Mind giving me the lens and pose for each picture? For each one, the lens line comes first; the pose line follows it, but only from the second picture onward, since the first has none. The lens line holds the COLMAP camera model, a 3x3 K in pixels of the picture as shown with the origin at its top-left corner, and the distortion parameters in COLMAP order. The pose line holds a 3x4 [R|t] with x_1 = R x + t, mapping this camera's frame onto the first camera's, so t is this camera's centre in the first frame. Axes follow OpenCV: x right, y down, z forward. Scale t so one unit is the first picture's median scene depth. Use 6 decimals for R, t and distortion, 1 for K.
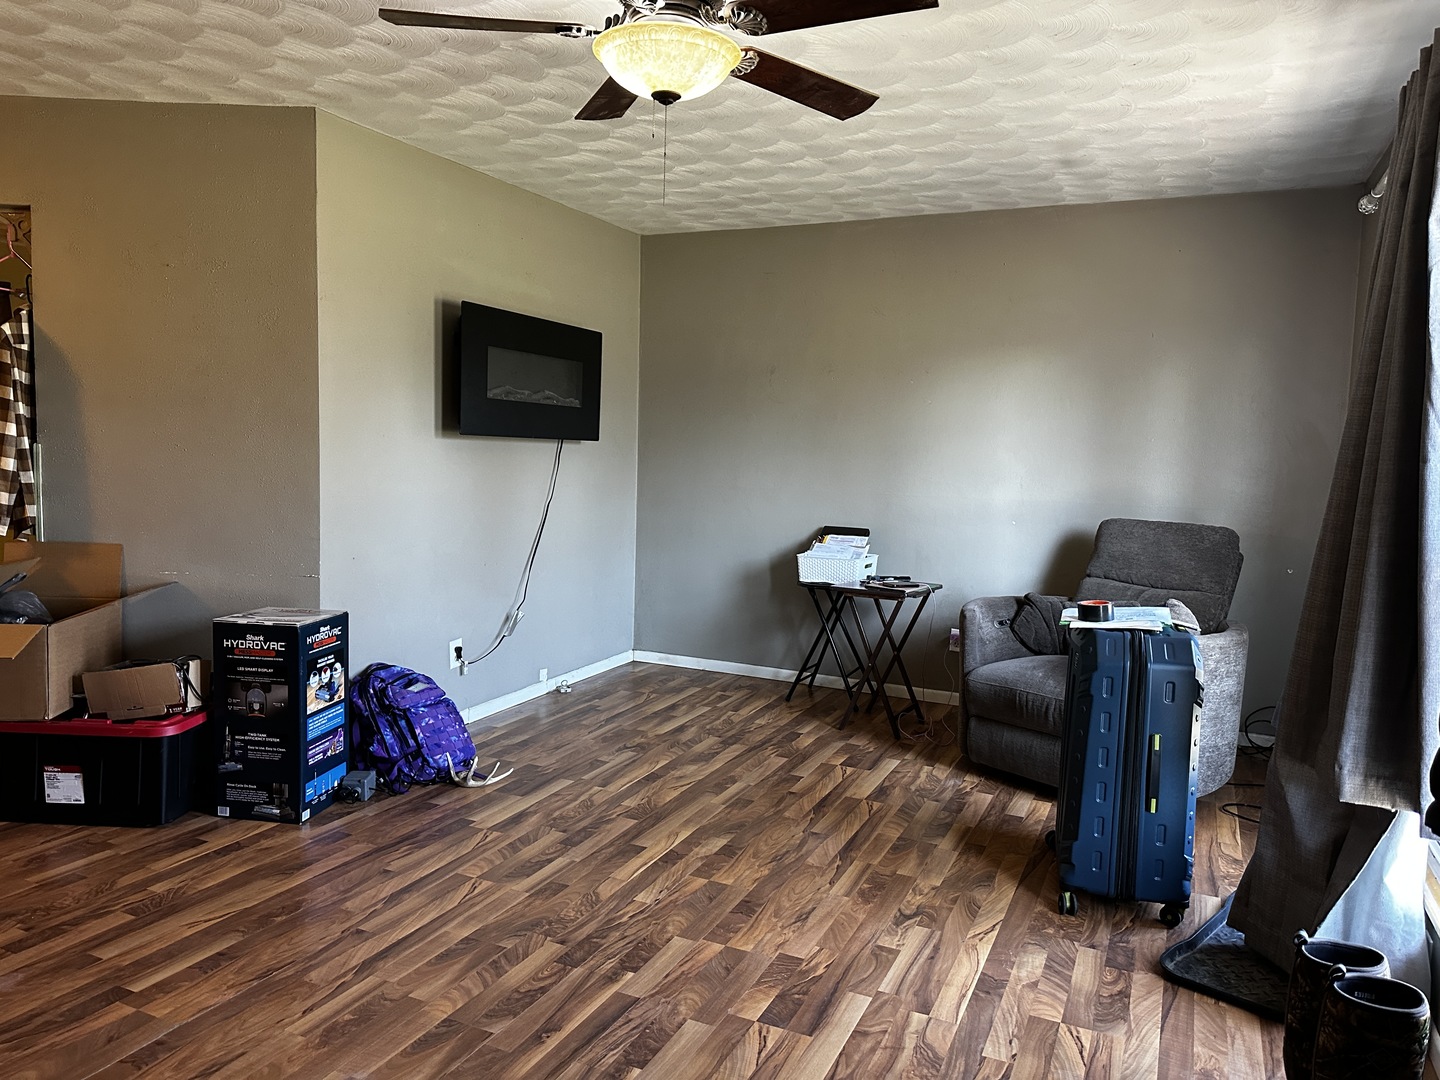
lens RADIAL K [[1007.7, 0, 733.6], [0, 1007.7, 534.5], [0, 0, 1]] dist [0.101431, -0.132833]
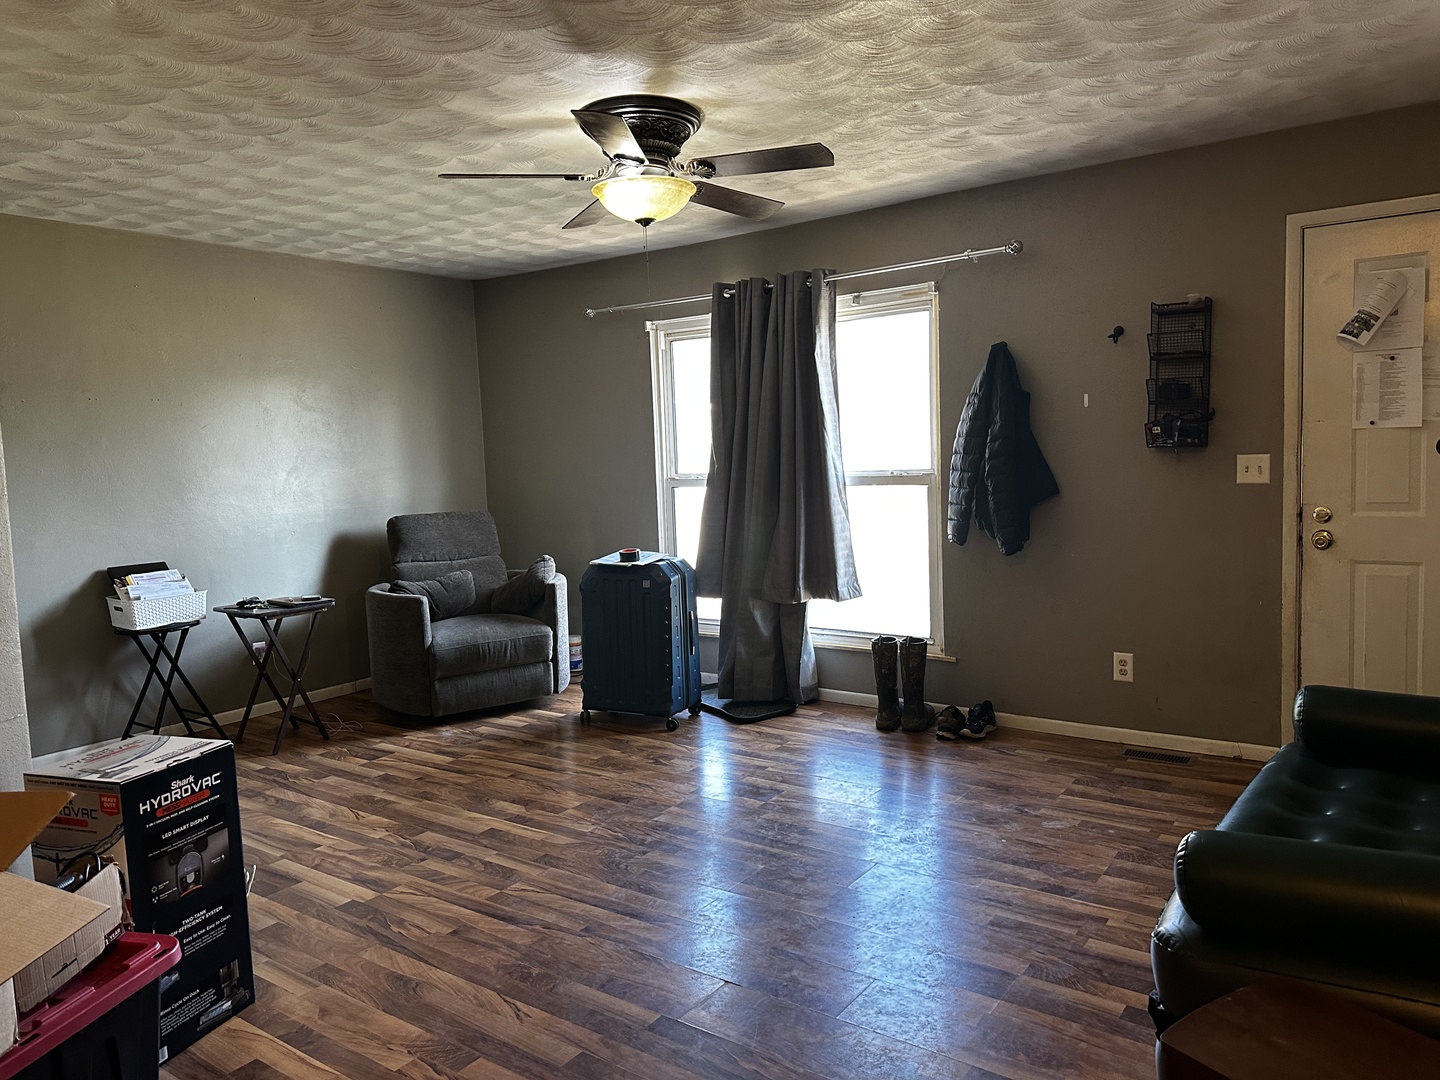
lens RADIAL K [[1007.7, 0, 733.6], [0, 1007.7, 534.5], [0, 0, 1]] dist [0.101431, -0.132833]
pose [[0.177270, -0.125838, 0.976084, -1.042284], [0.132732, 0.985787, 0.102983, -0.087045], [-0.975171, 0.111302, 0.191453, 0.465625]]
